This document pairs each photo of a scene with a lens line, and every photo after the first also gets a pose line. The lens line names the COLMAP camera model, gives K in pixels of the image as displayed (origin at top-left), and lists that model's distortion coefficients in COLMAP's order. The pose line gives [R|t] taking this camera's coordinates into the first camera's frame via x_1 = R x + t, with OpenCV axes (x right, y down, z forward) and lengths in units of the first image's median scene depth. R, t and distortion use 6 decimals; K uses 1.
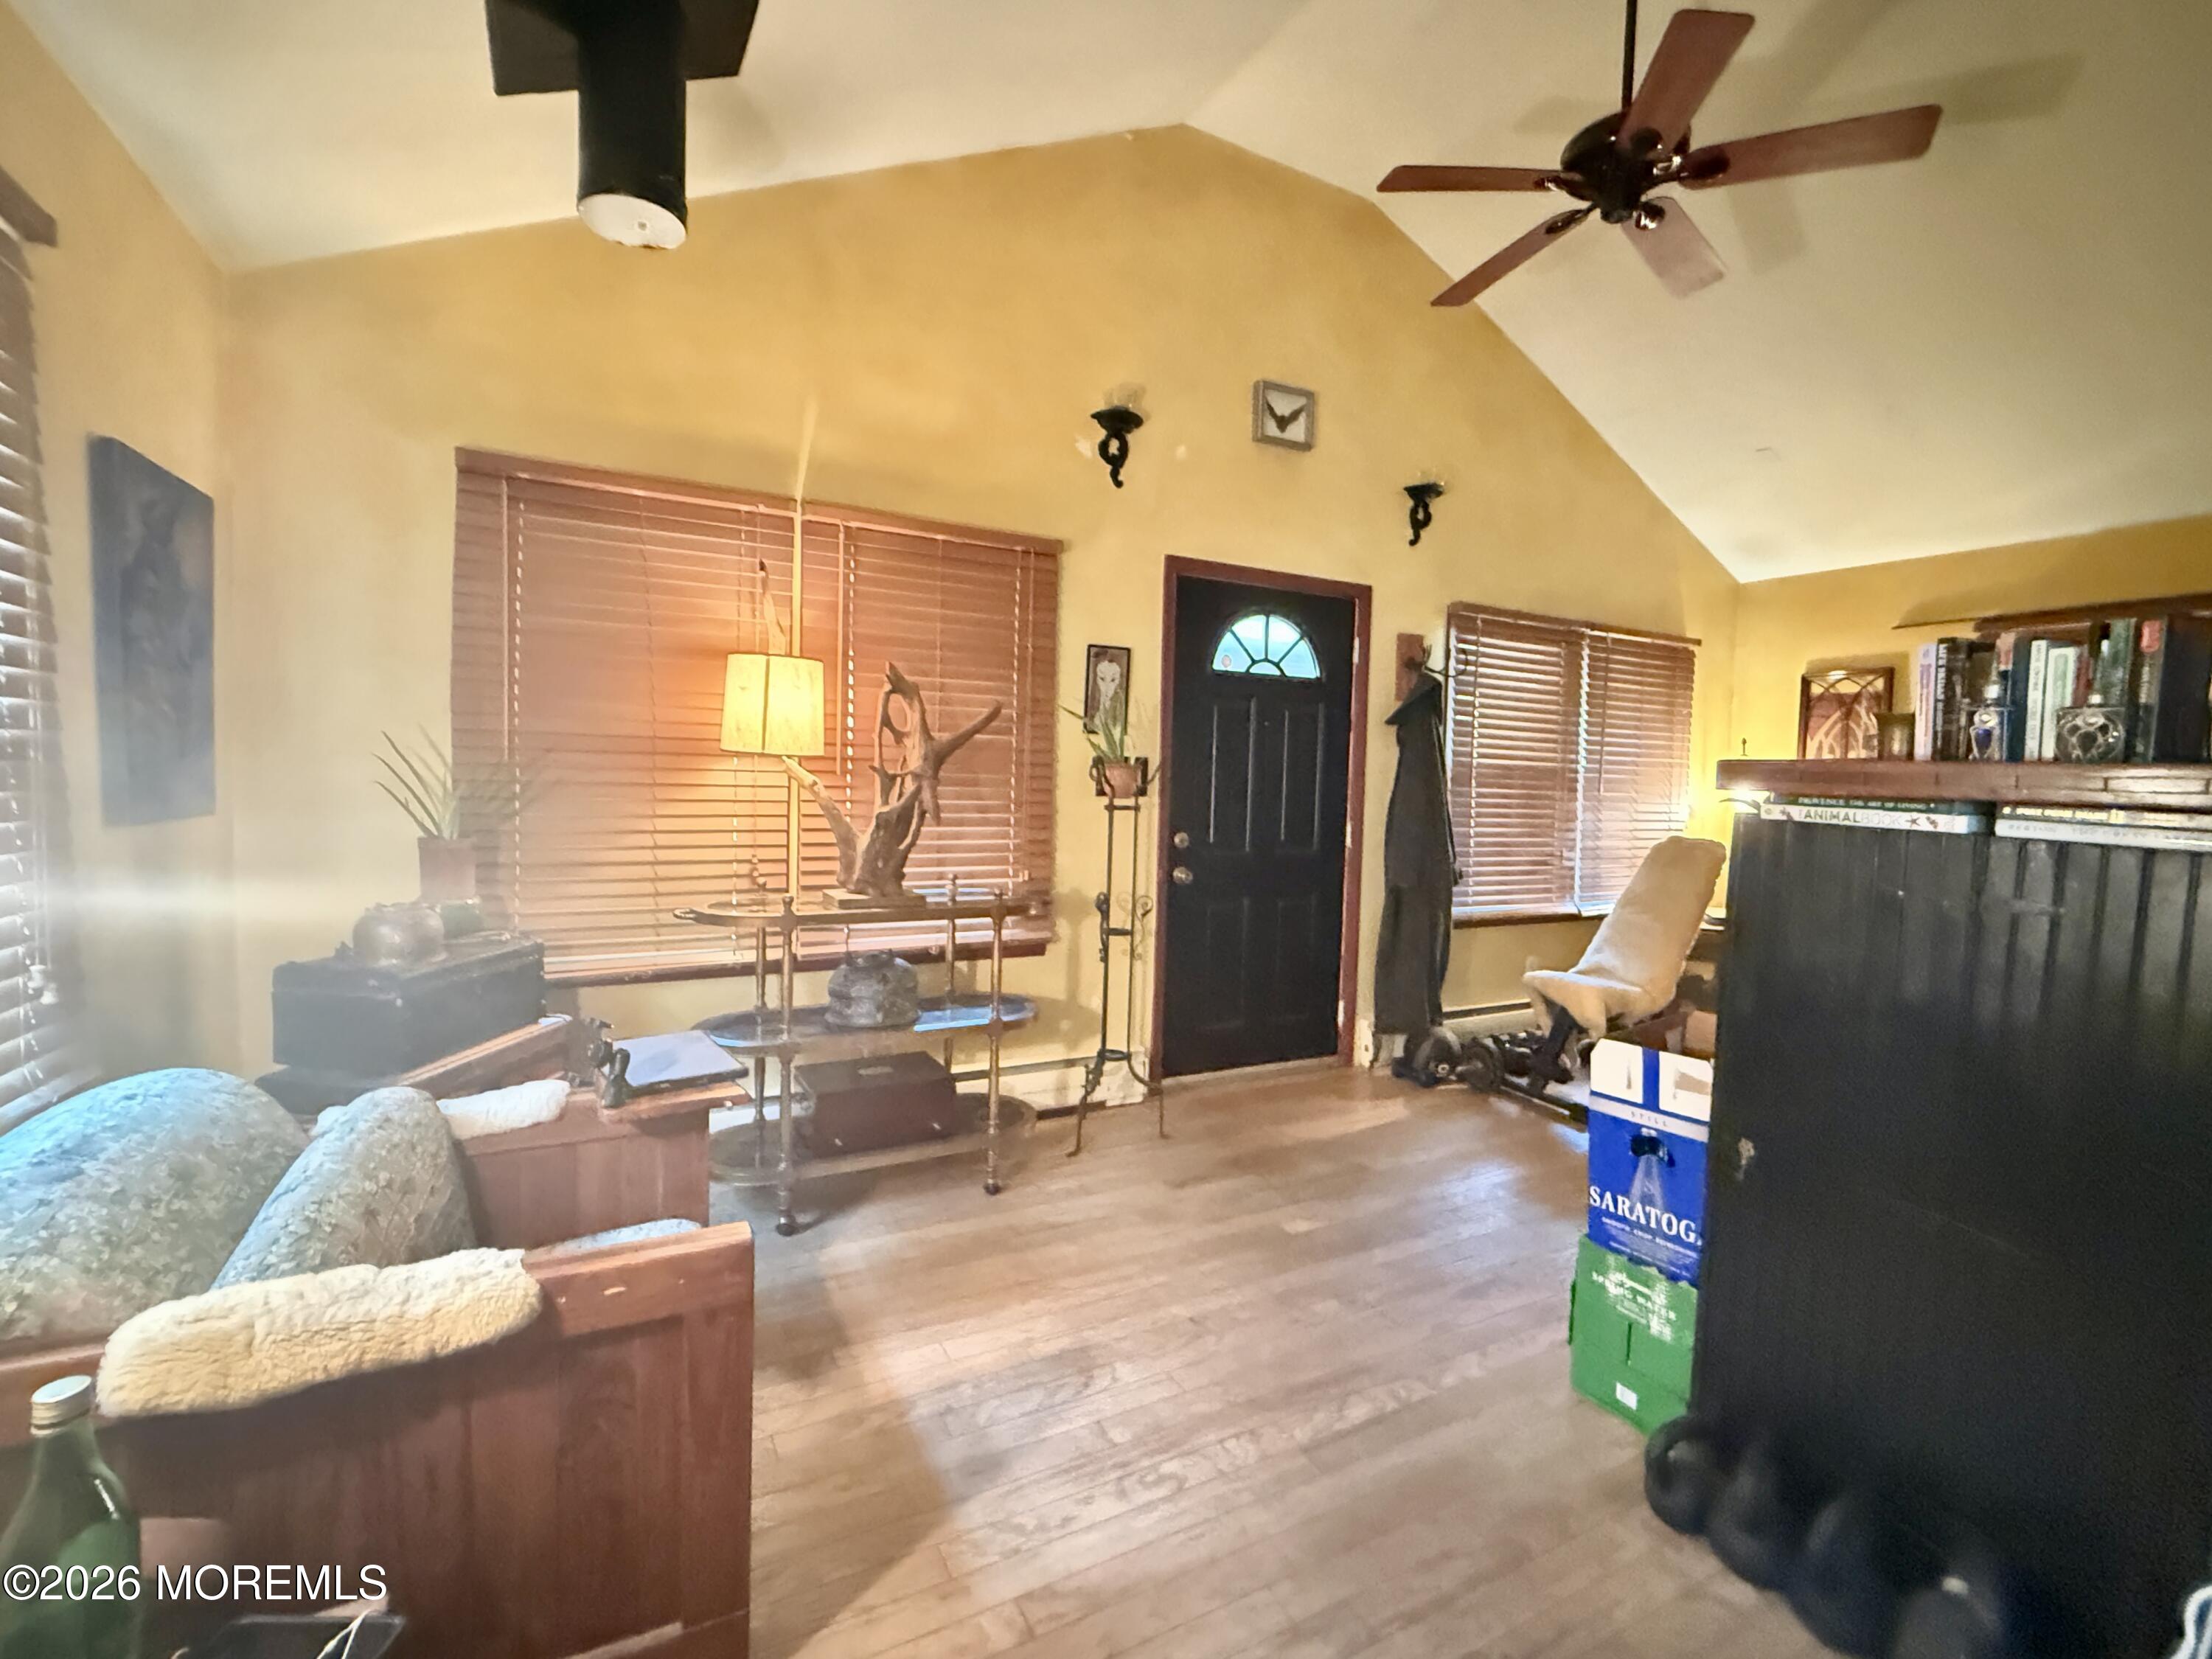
lens RADIAL K [[987.7, 0, 1108.5], [0, 987.7, 825.4], [0, 0, 1]] dist [0.000929, -0.000022]
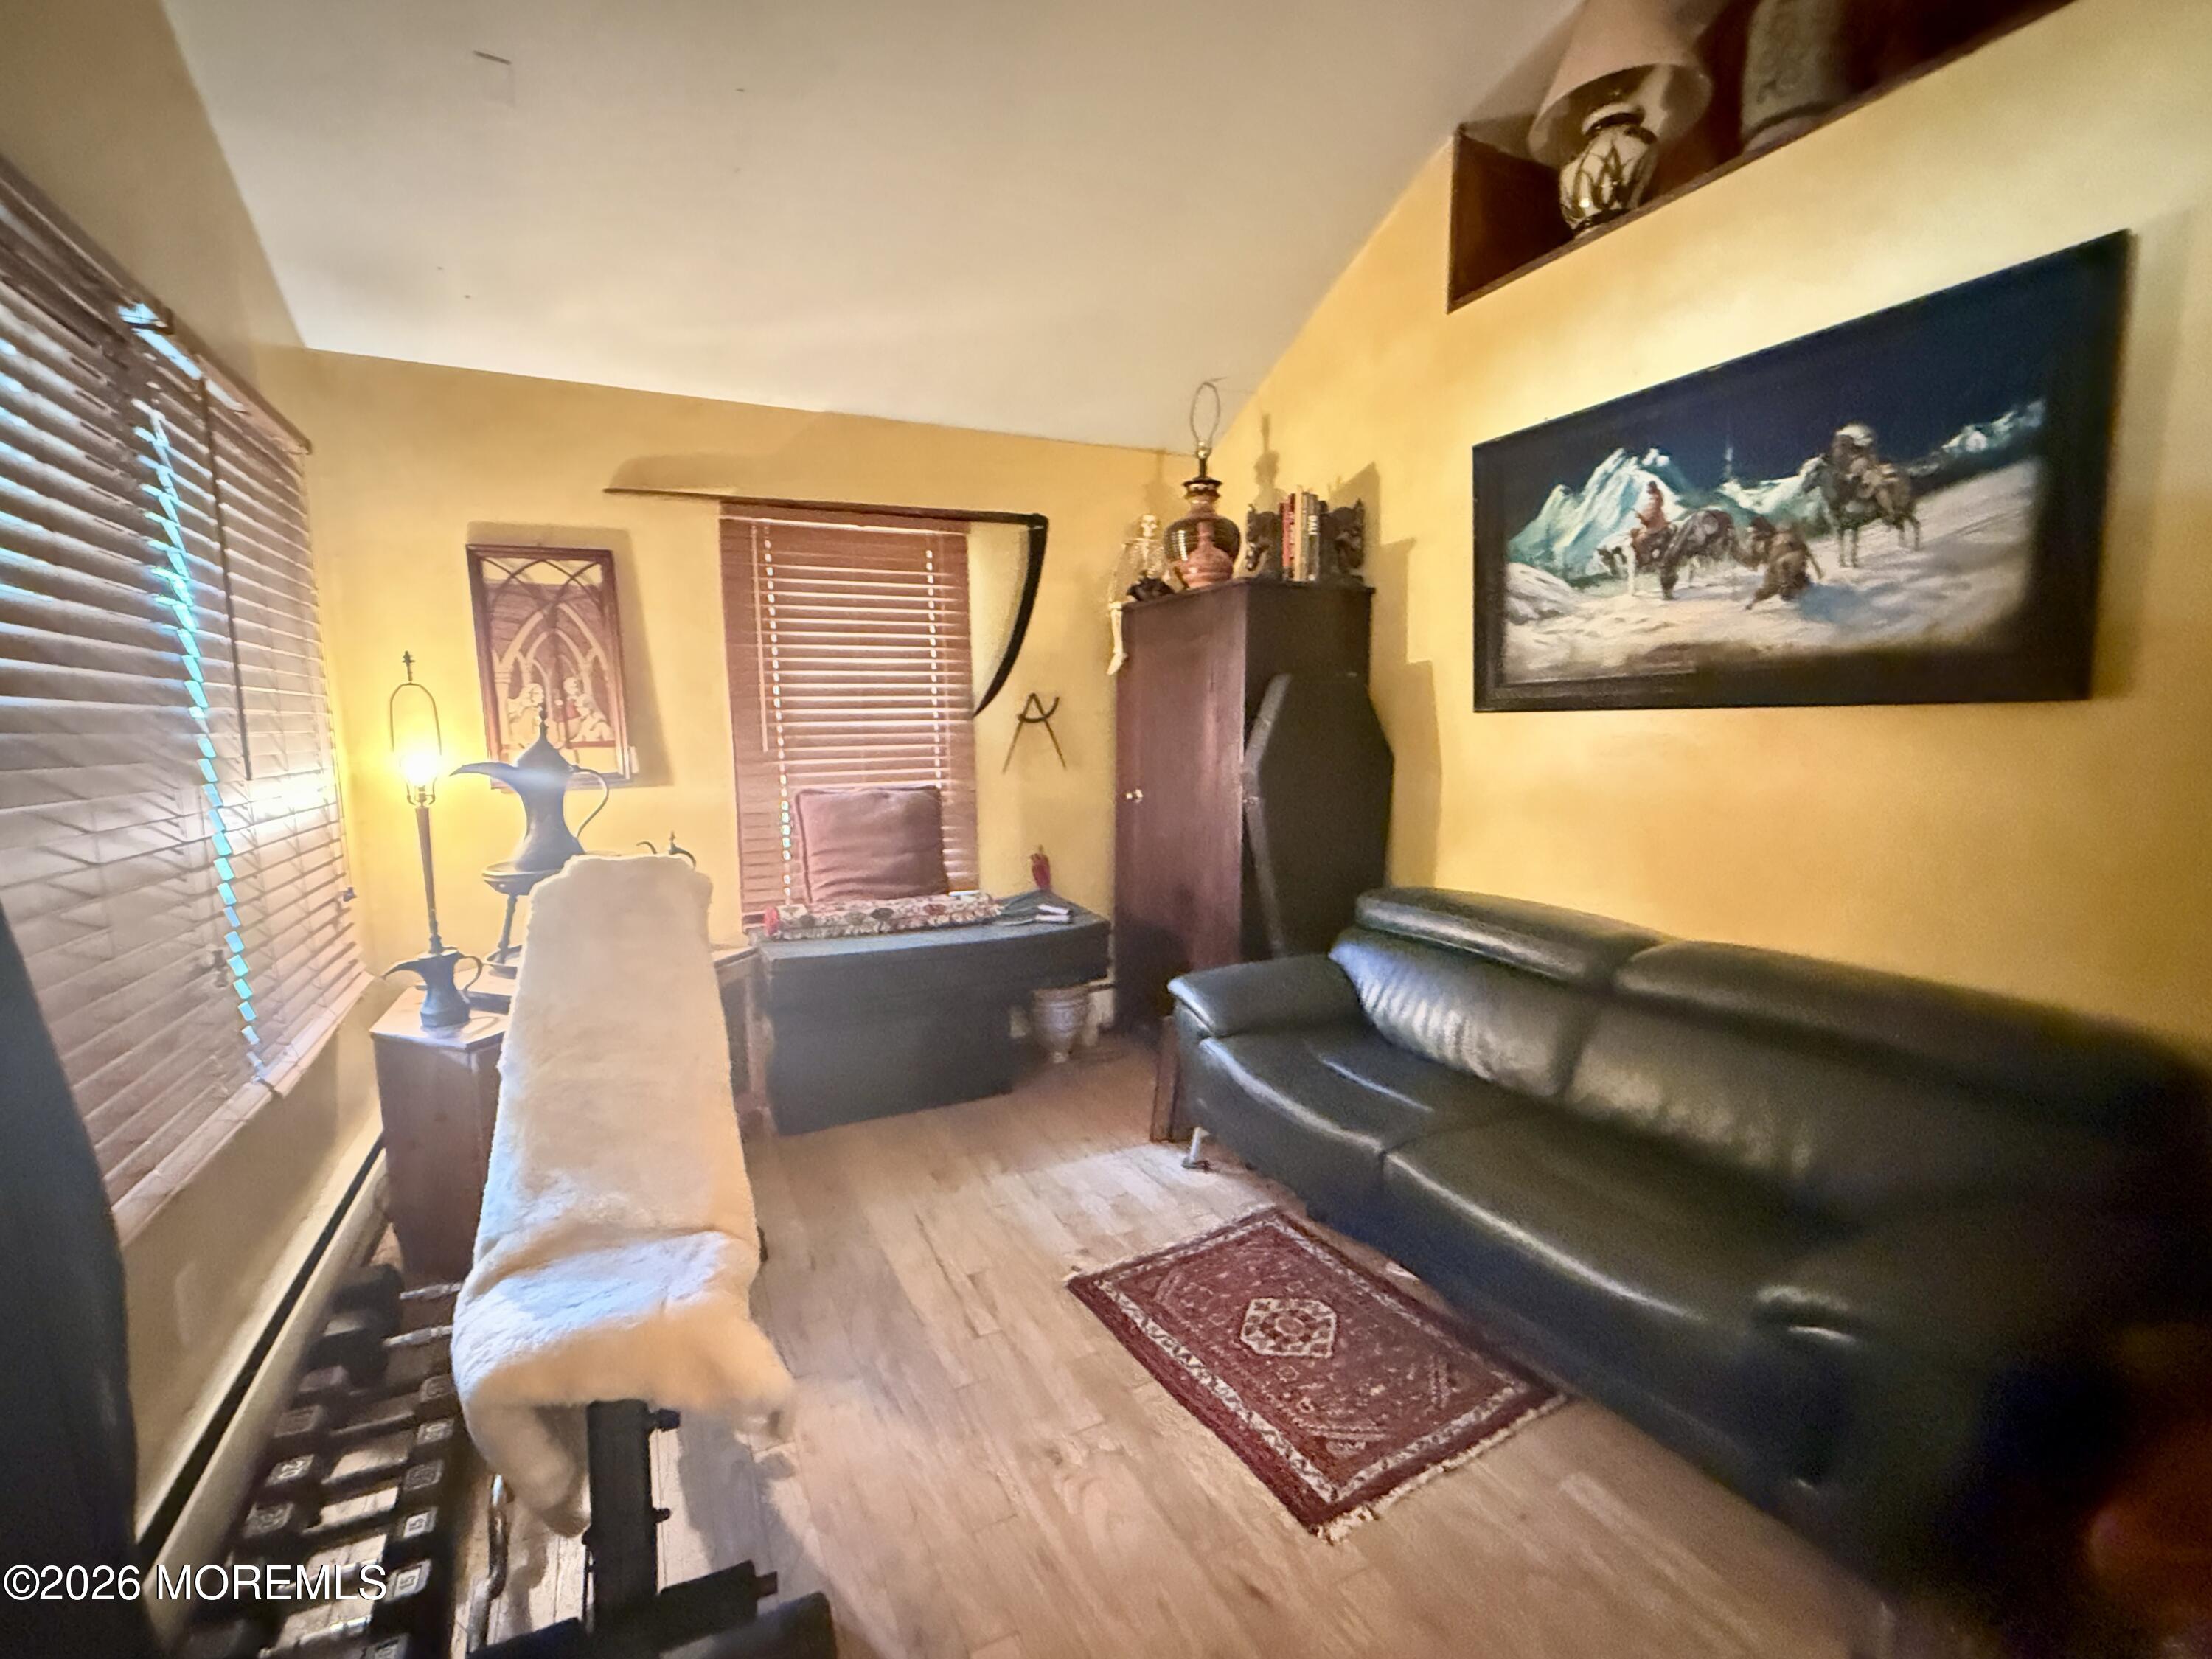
lens RADIAL K [[987.7, 0, 1105.6], [0, 987.7, 837.4], [0, 0, 1]] dist [0.000929, -0.000022]
pose [[0.029221, -0.148107, 0.988539, 0.120872], [0.081303, 0.986037, 0.145329, -0.038689], [-0.996261, 0.076125, 0.040855, 0.636782]]
